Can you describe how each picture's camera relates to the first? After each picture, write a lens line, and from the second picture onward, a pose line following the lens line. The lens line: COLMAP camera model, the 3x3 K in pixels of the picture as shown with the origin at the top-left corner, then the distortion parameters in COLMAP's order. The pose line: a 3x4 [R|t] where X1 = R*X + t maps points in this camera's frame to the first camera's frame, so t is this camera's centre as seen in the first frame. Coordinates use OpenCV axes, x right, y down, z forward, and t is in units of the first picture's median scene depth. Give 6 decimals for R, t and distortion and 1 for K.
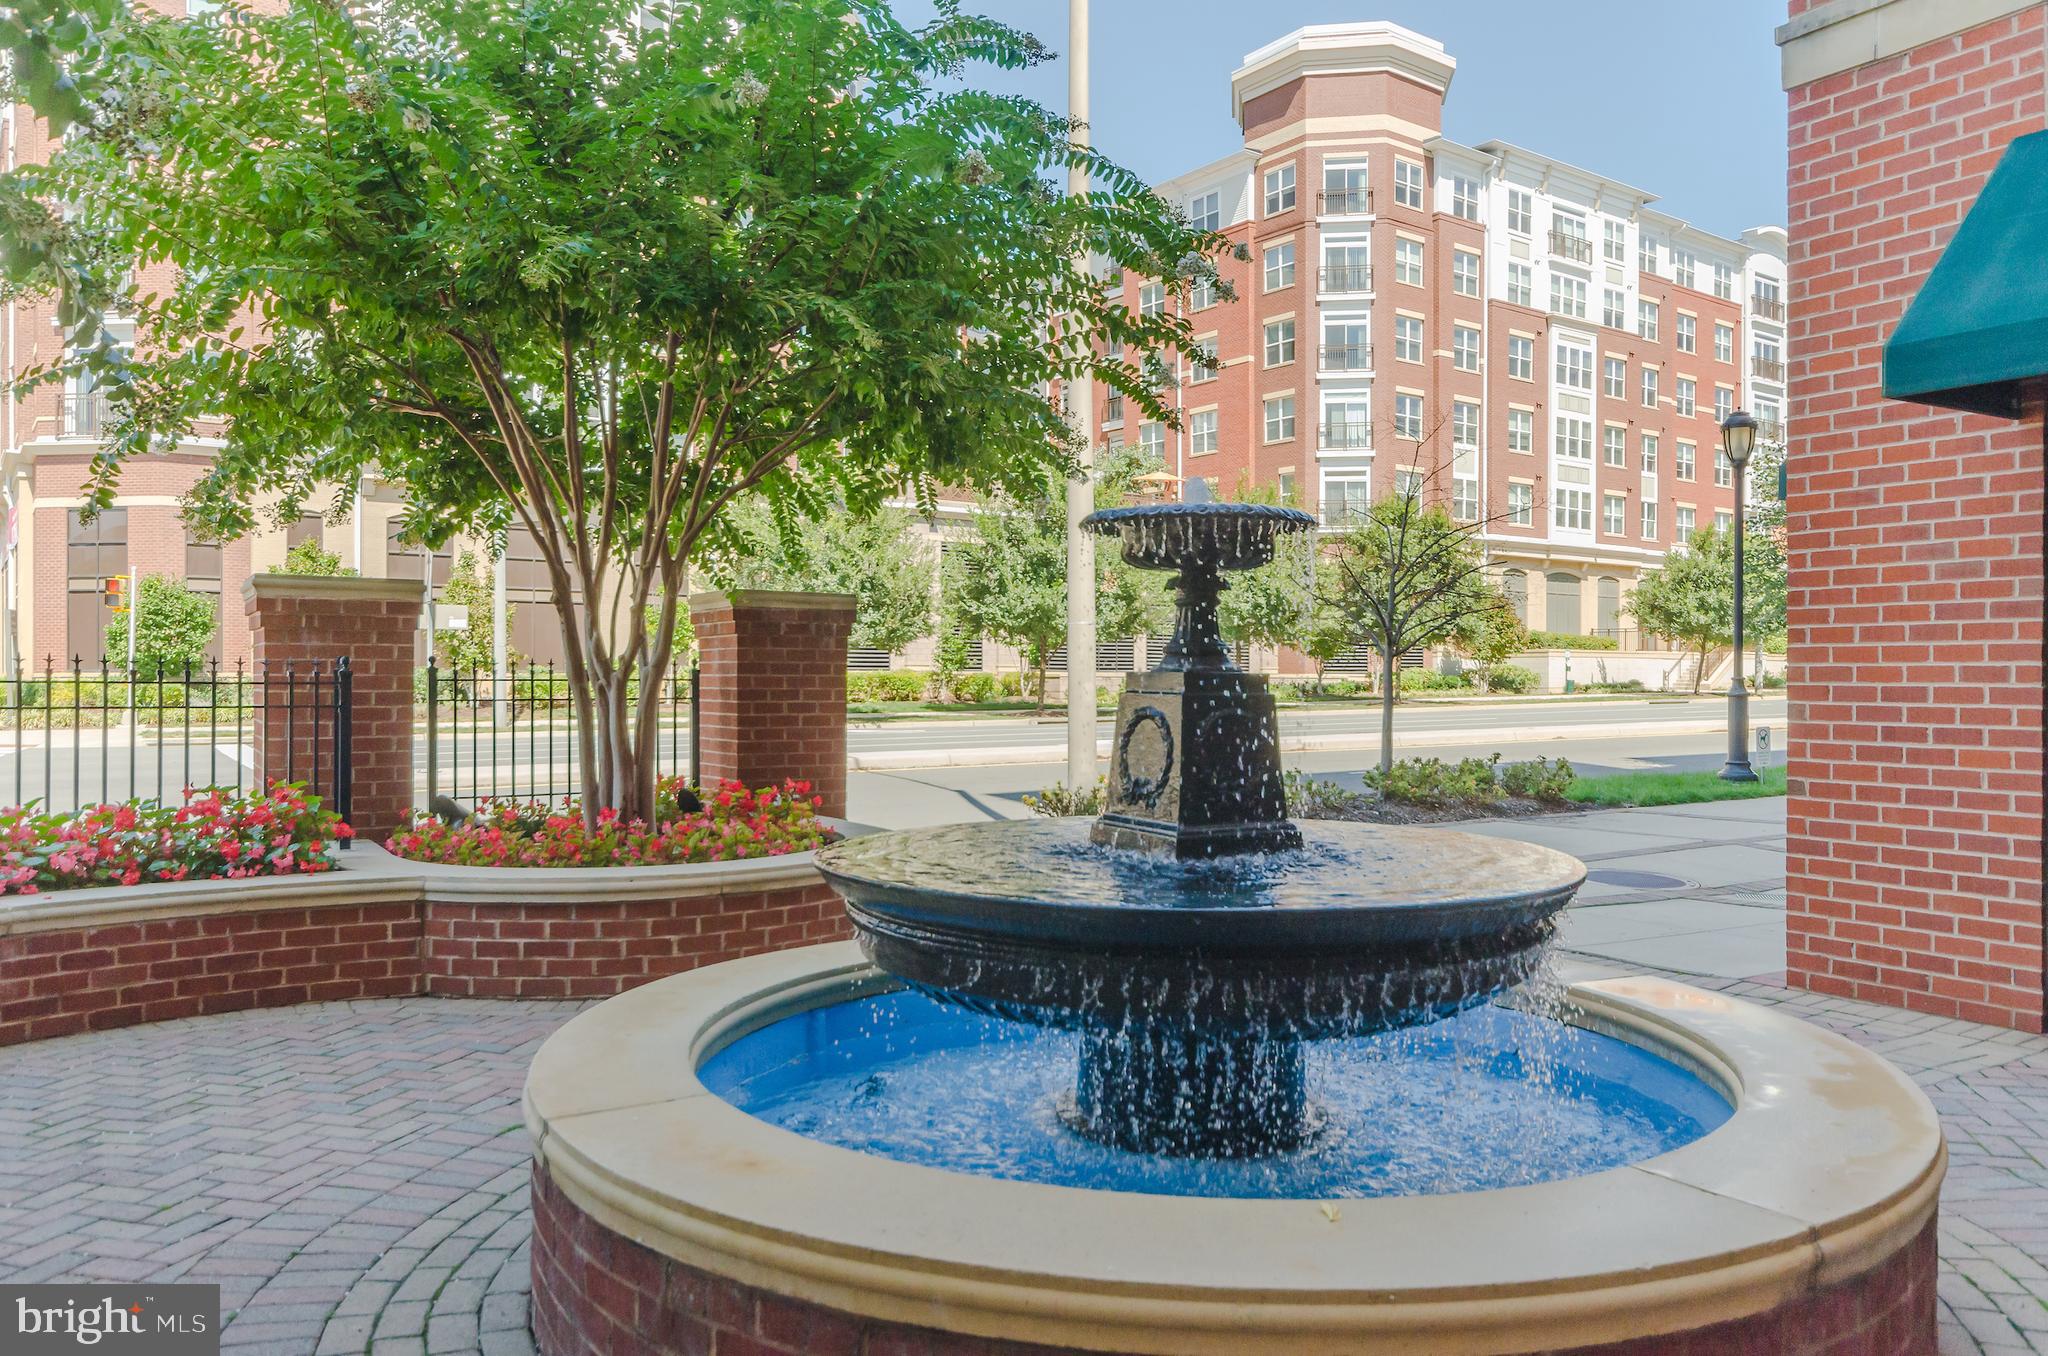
lens RADIAL K [[1482.5, 0, 1022.8], [0, 1482.5, 681.6], [0, 0, 1]] dist [-0.004644, -0.000802]
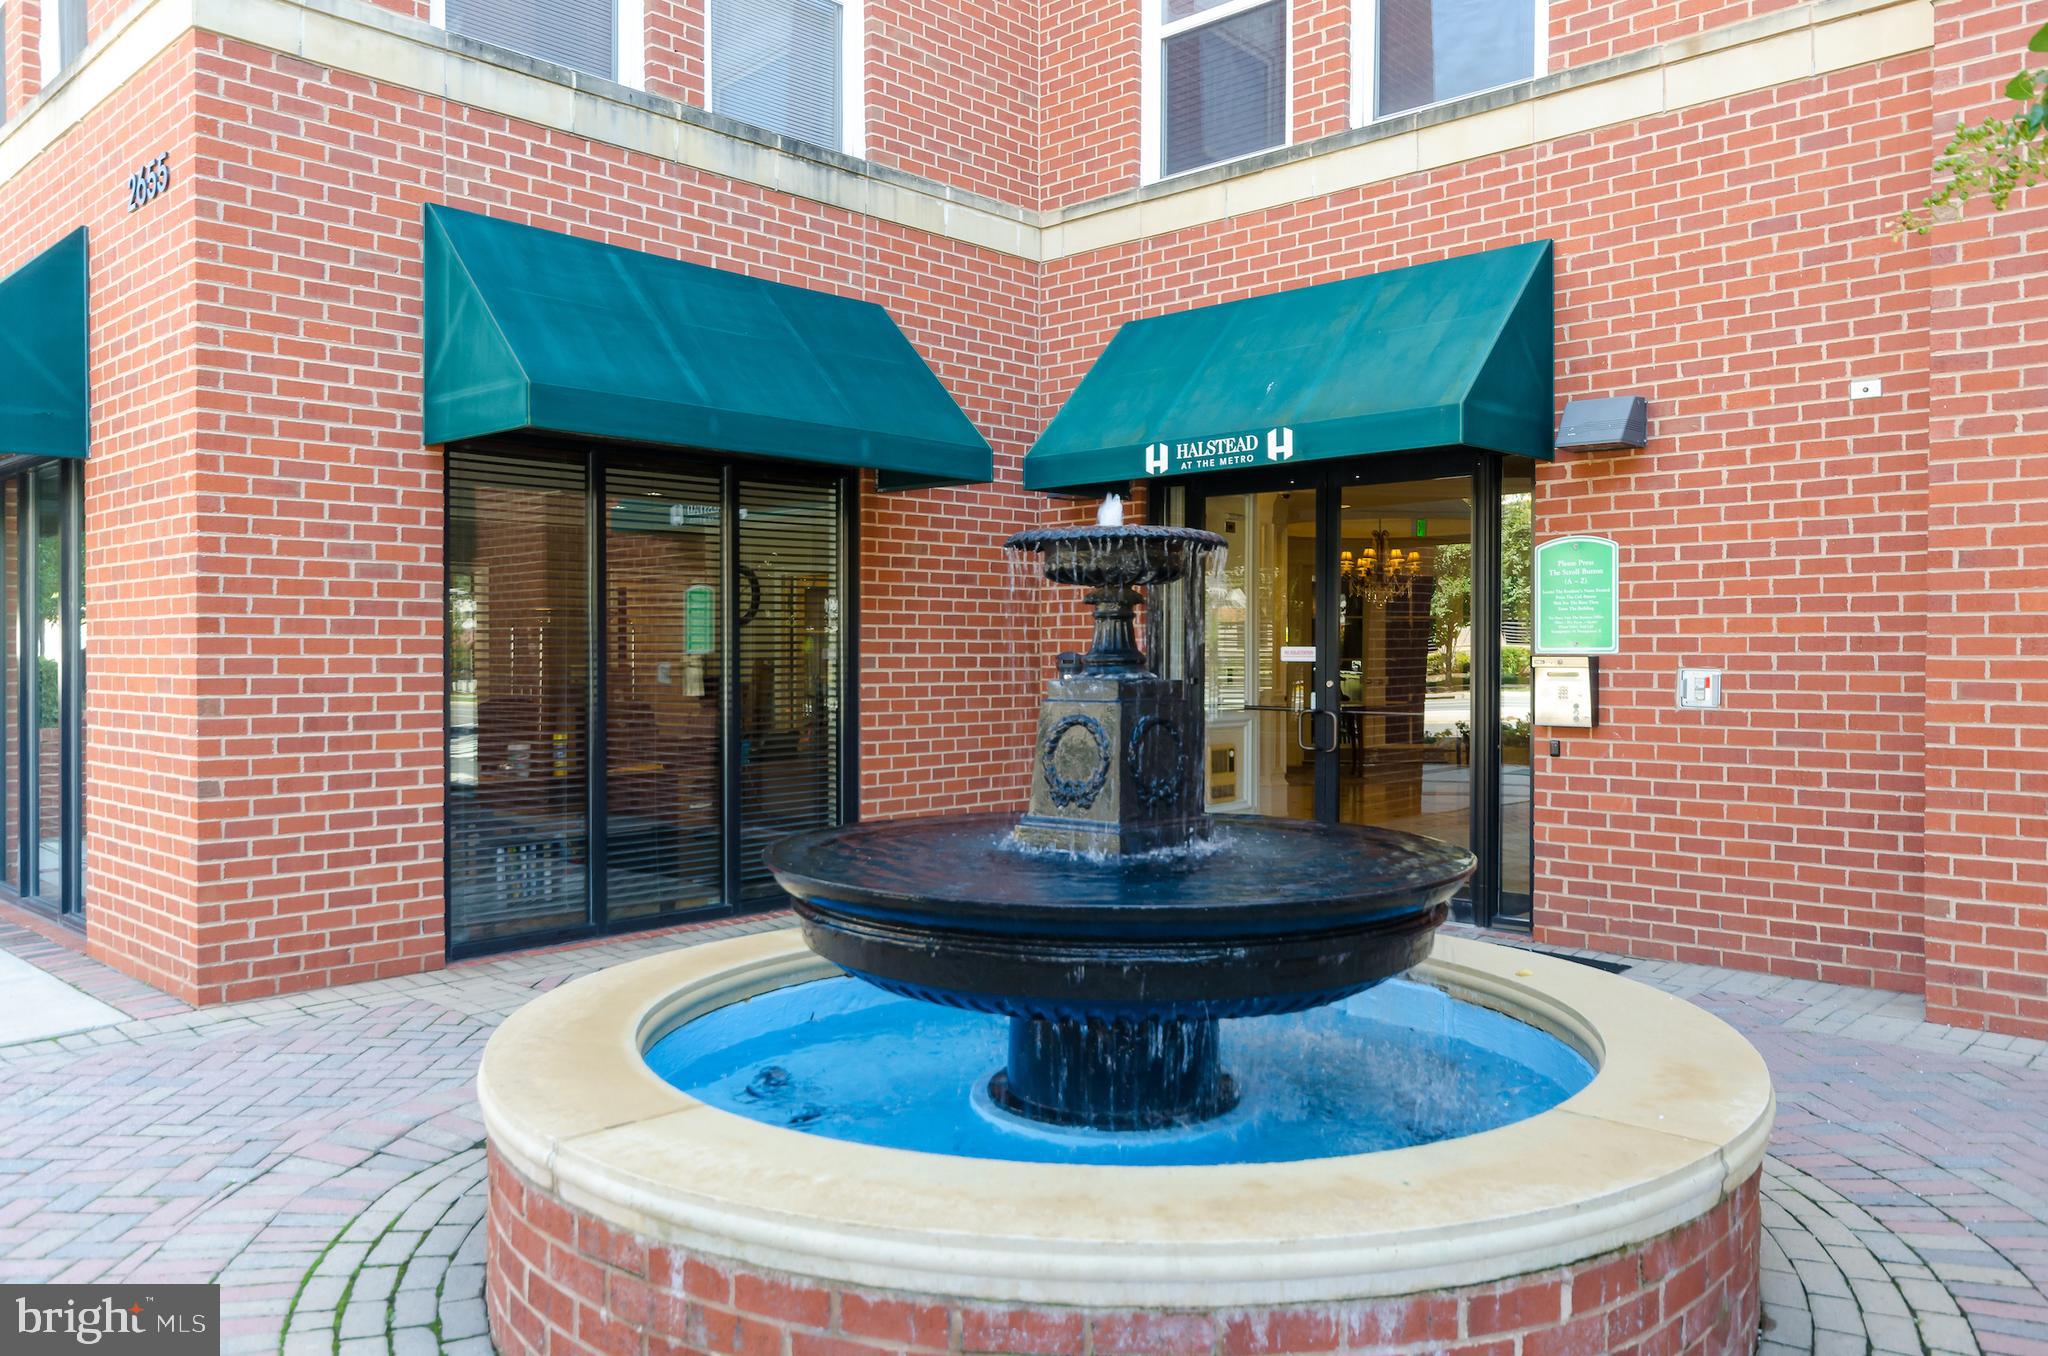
lens RADIAL K [[1482.5, 0, 1022.8], [0, 1482.5, 665.1], [0, 0, 1]] dist [-0.004644, -0.000802]
pose [[-0.266533, -0.011432, 0.963758, -0.542064], [0.001777, 0.999922, 0.012352, -0.017759], [-0.963824, 0.005004, -0.266492, 0.814096]]
